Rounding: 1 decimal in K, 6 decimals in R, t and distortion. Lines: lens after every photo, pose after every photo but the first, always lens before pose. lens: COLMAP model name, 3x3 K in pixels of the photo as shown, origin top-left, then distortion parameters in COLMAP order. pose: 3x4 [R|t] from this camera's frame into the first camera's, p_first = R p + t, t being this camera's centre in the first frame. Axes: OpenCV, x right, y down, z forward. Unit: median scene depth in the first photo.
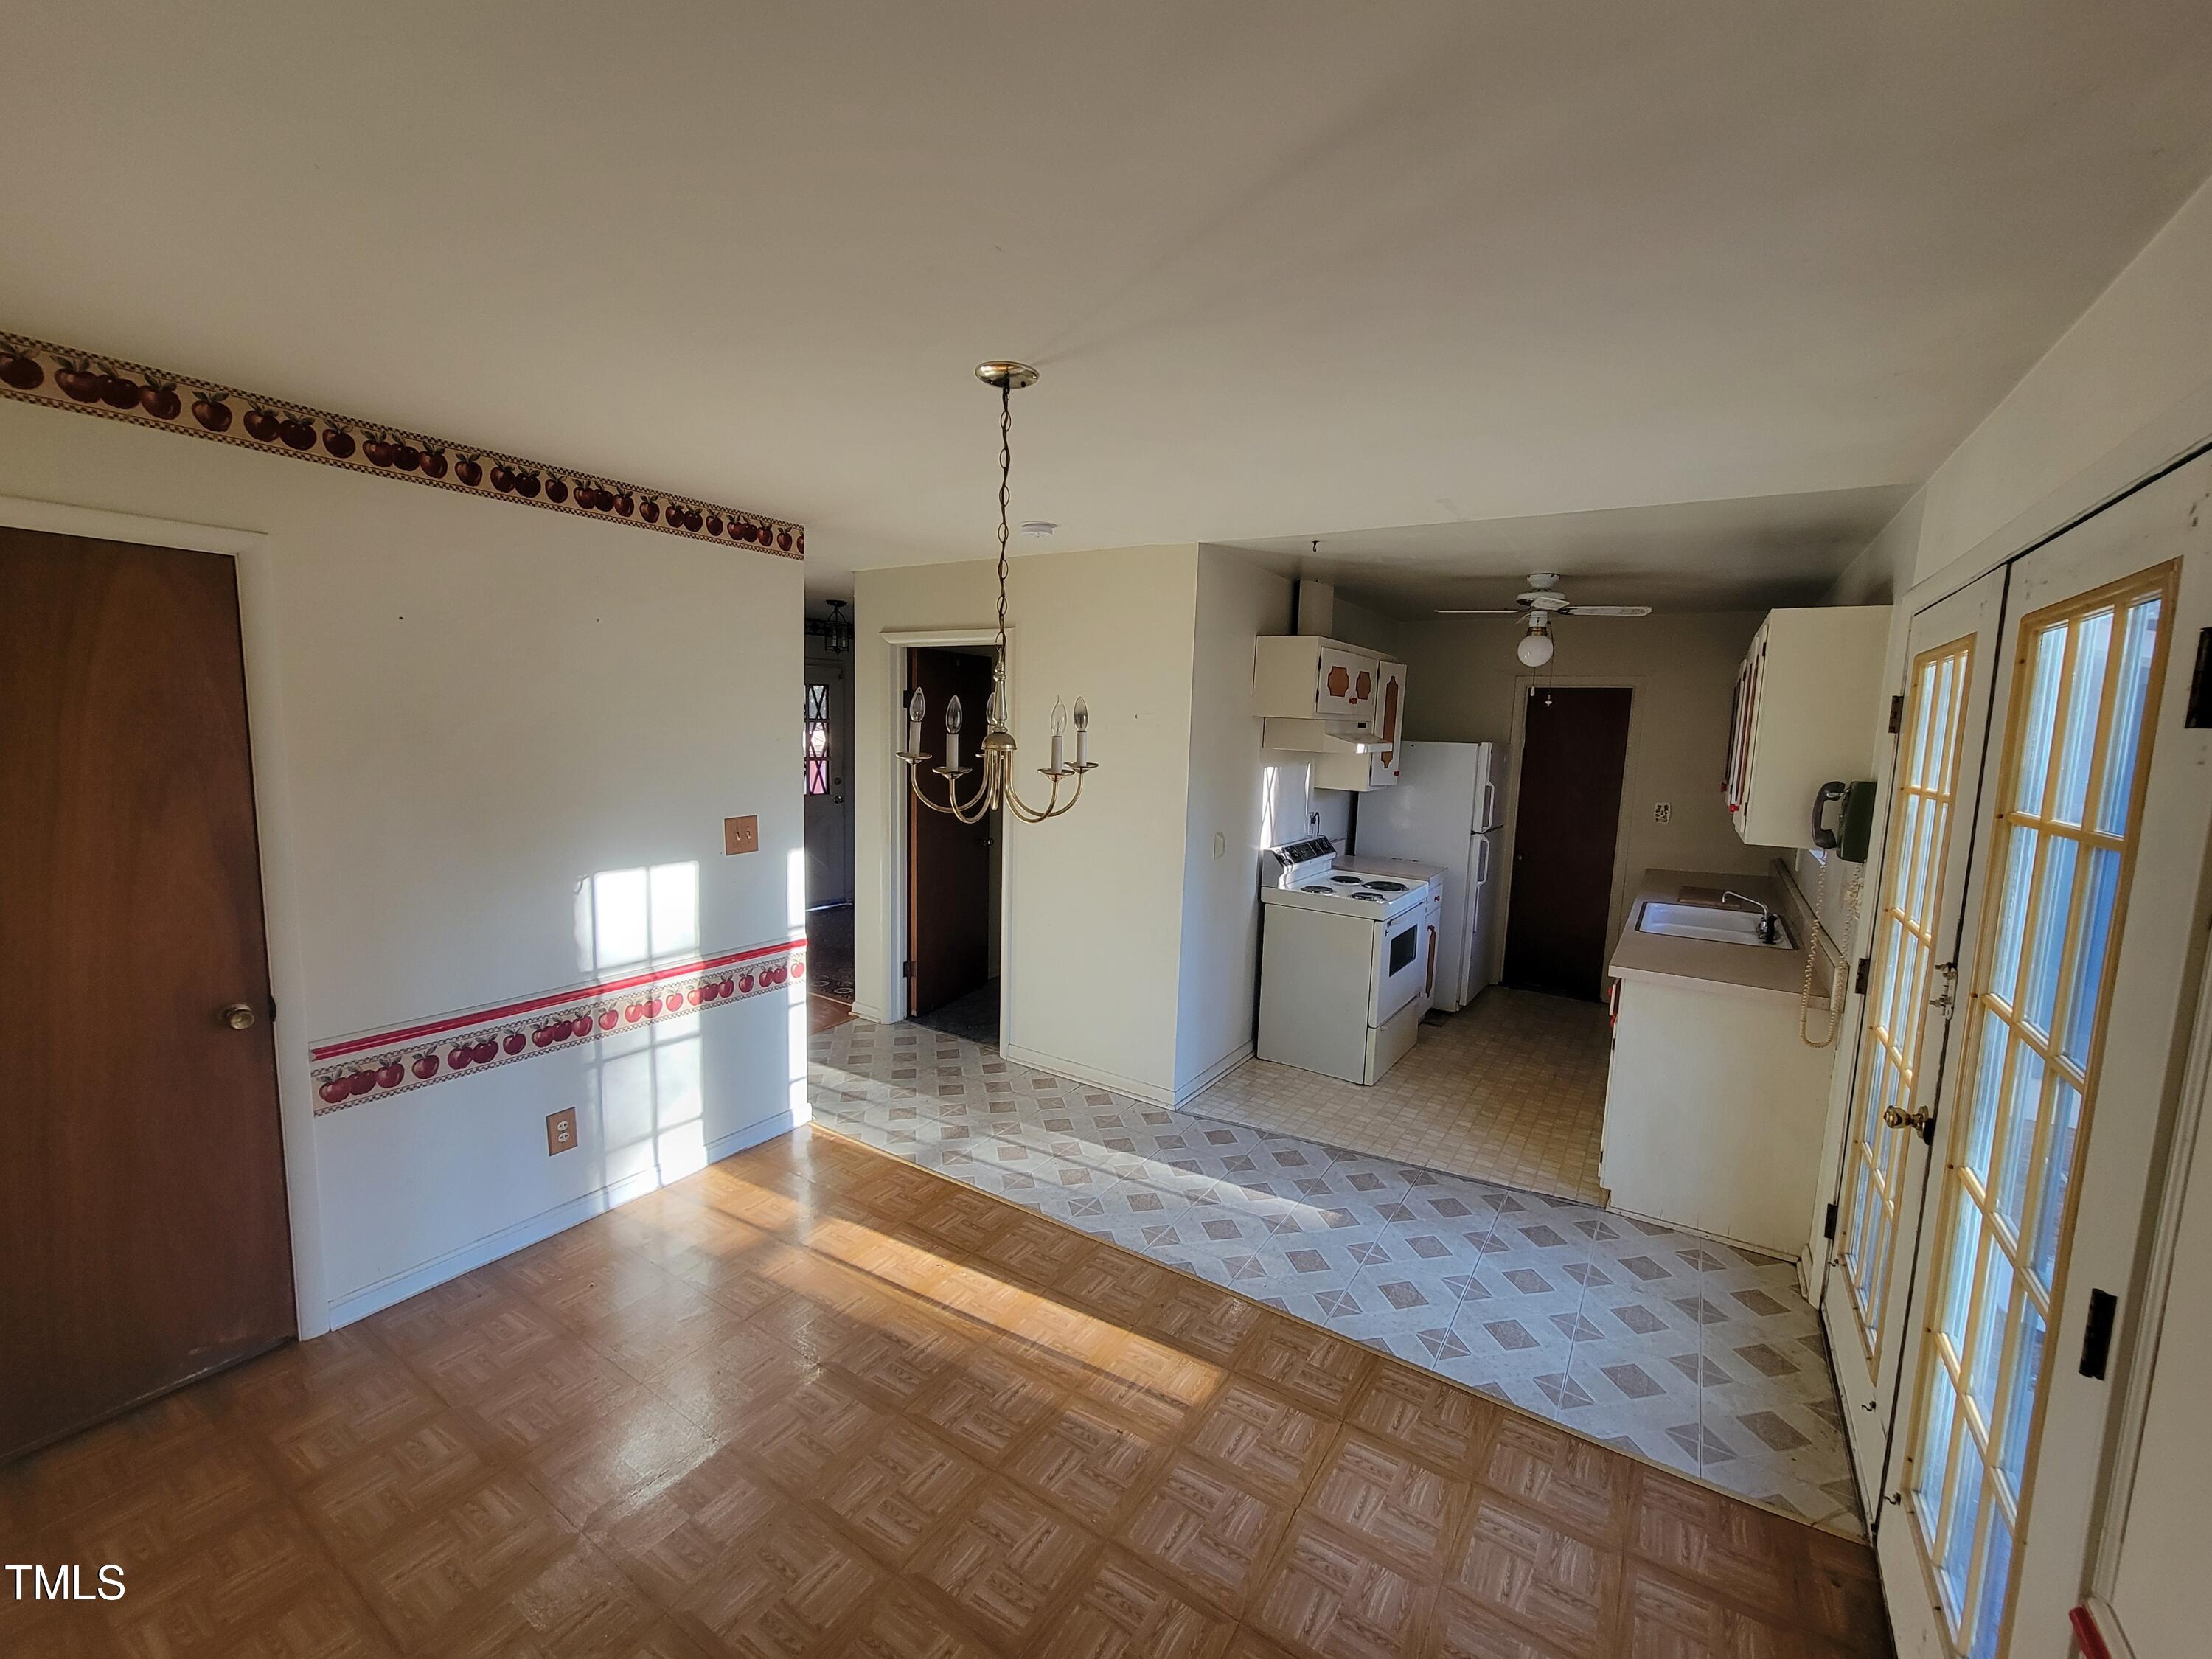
lens RADIAL K [[924.2, 0, 1117.8], [0, 924.2, 833.7], [0, 0, 1]] dist [-0.000552, 0.000640]
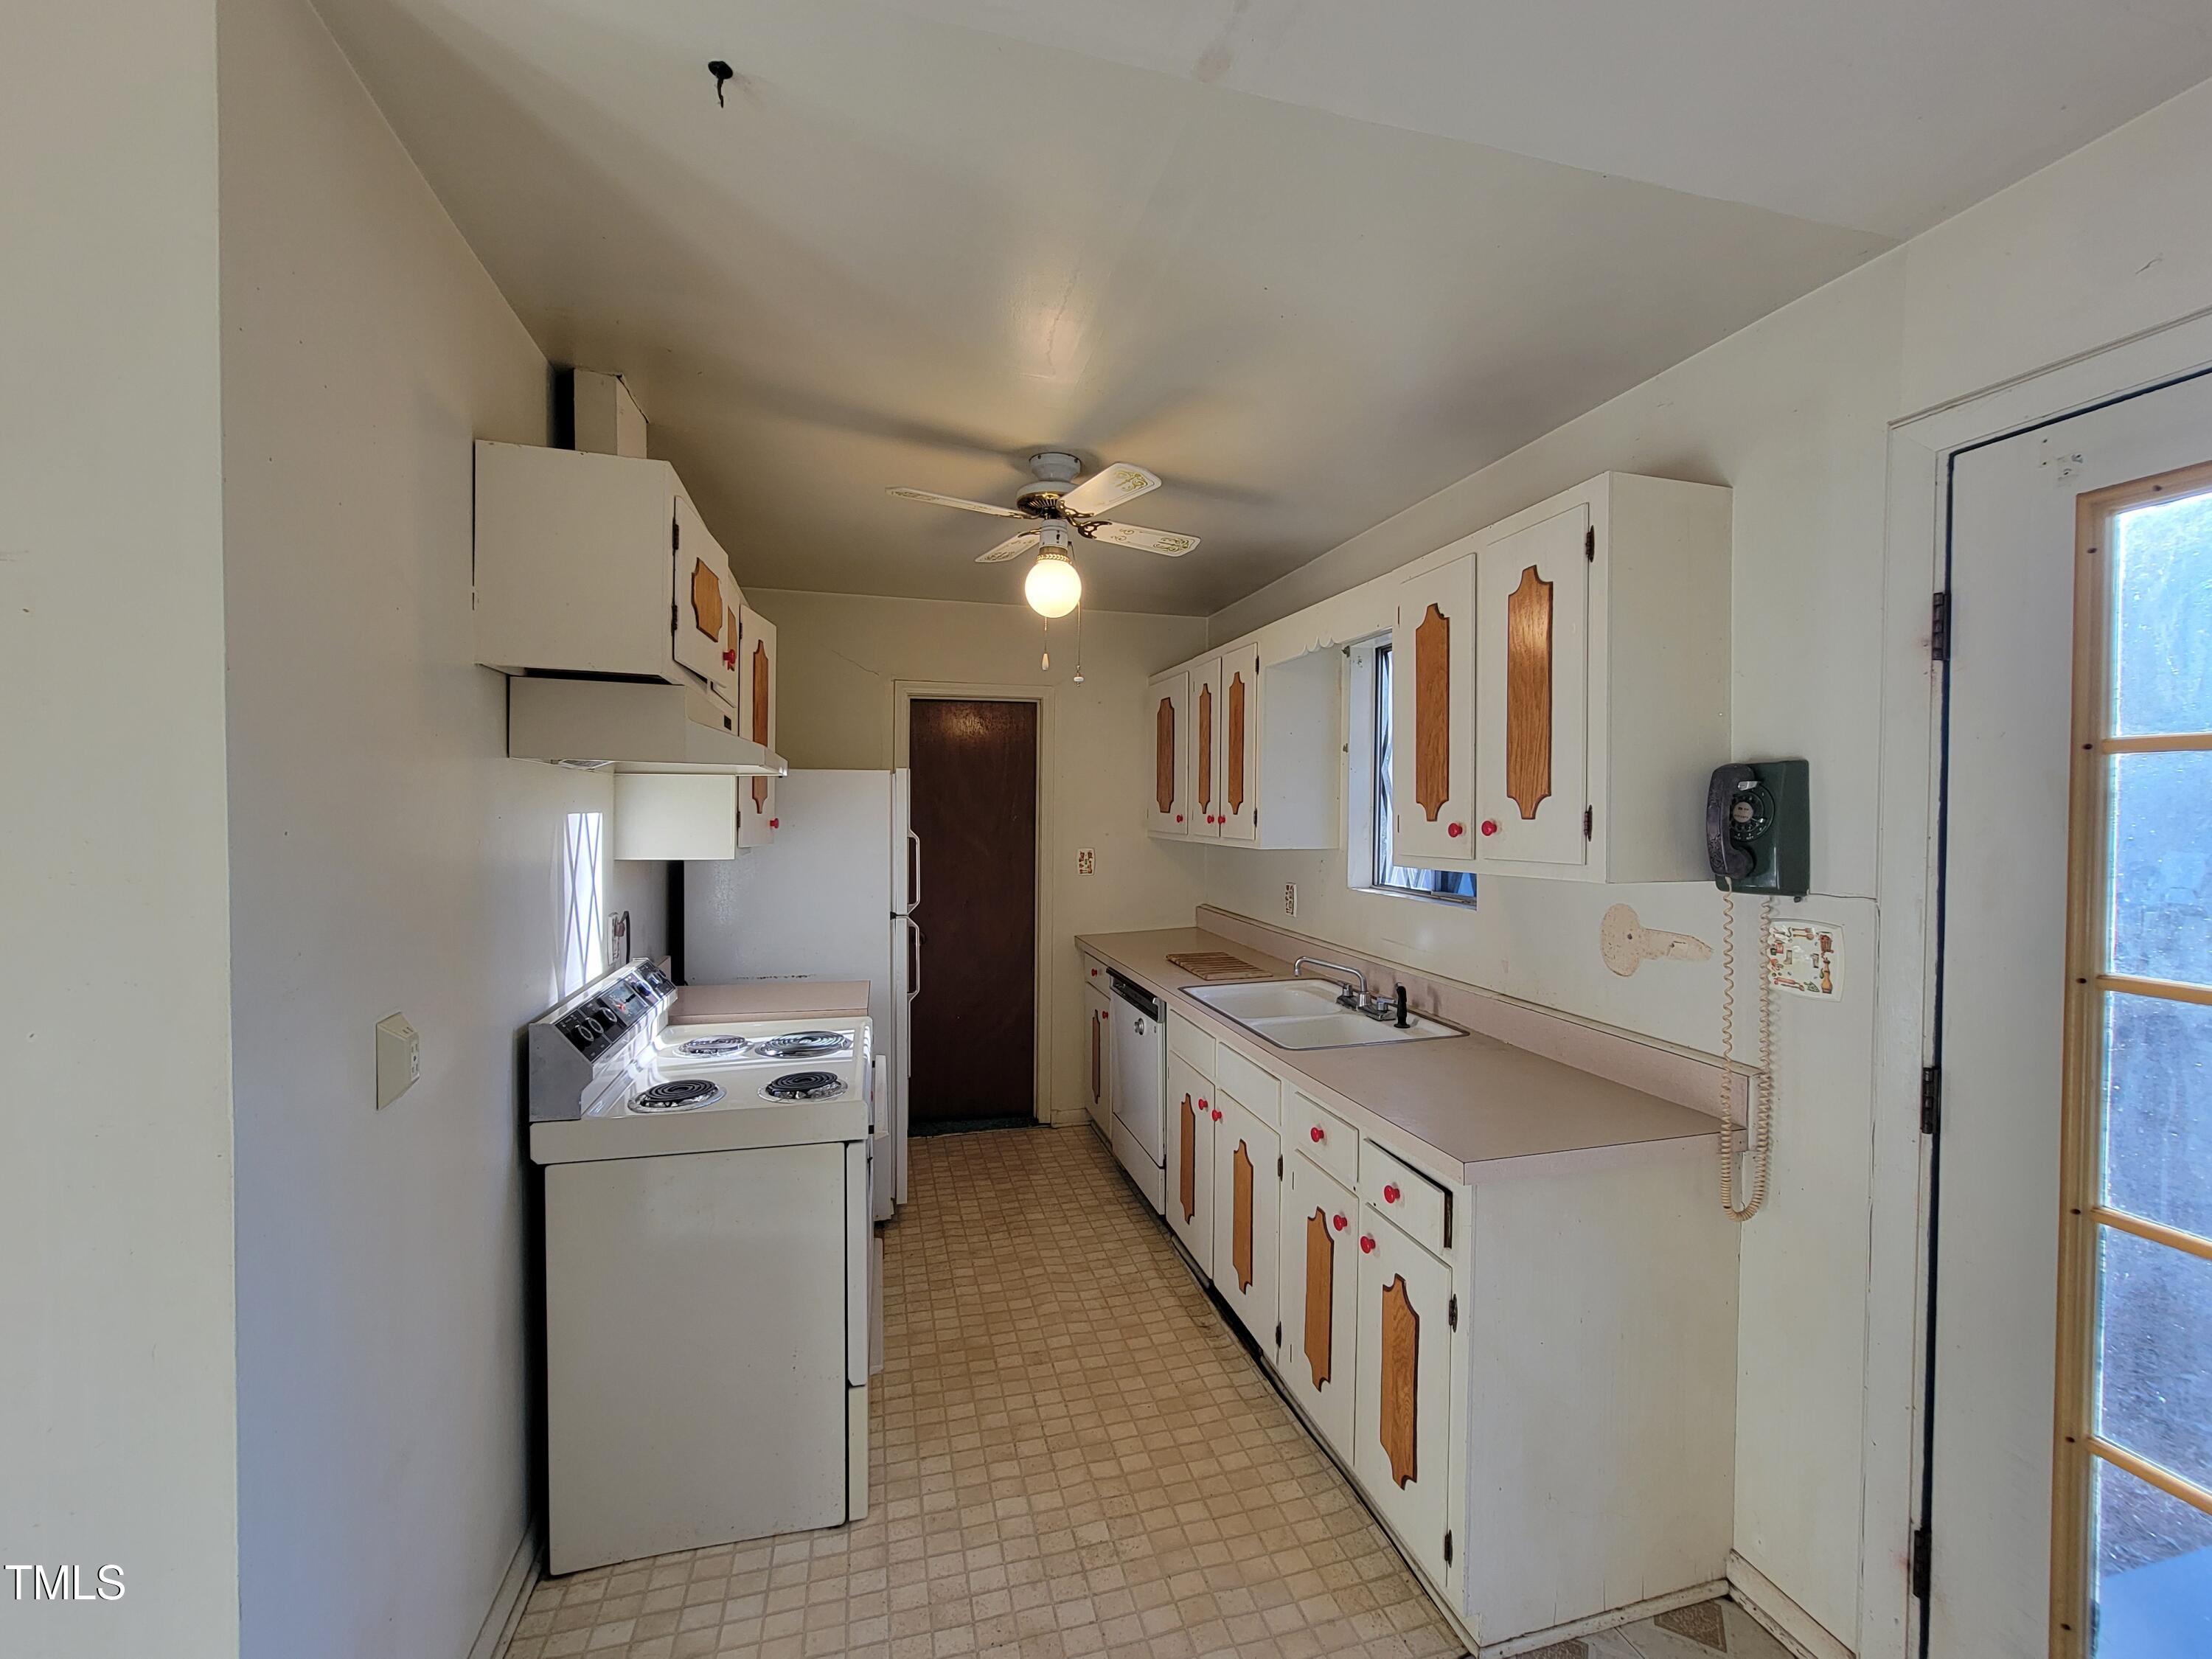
lens RADIAL K [[924.2, 0, 1117.8], [0, 924.2, 833.7], [0, 0, 1]] dist [-0.000552, 0.000640]
pose [[0.677047, -0.047224, 0.734423, 0.046733], [0.106731, 0.993689, -0.034498, -0.021260], [-0.728160, 0.101742, 0.677814, 0.563113]]
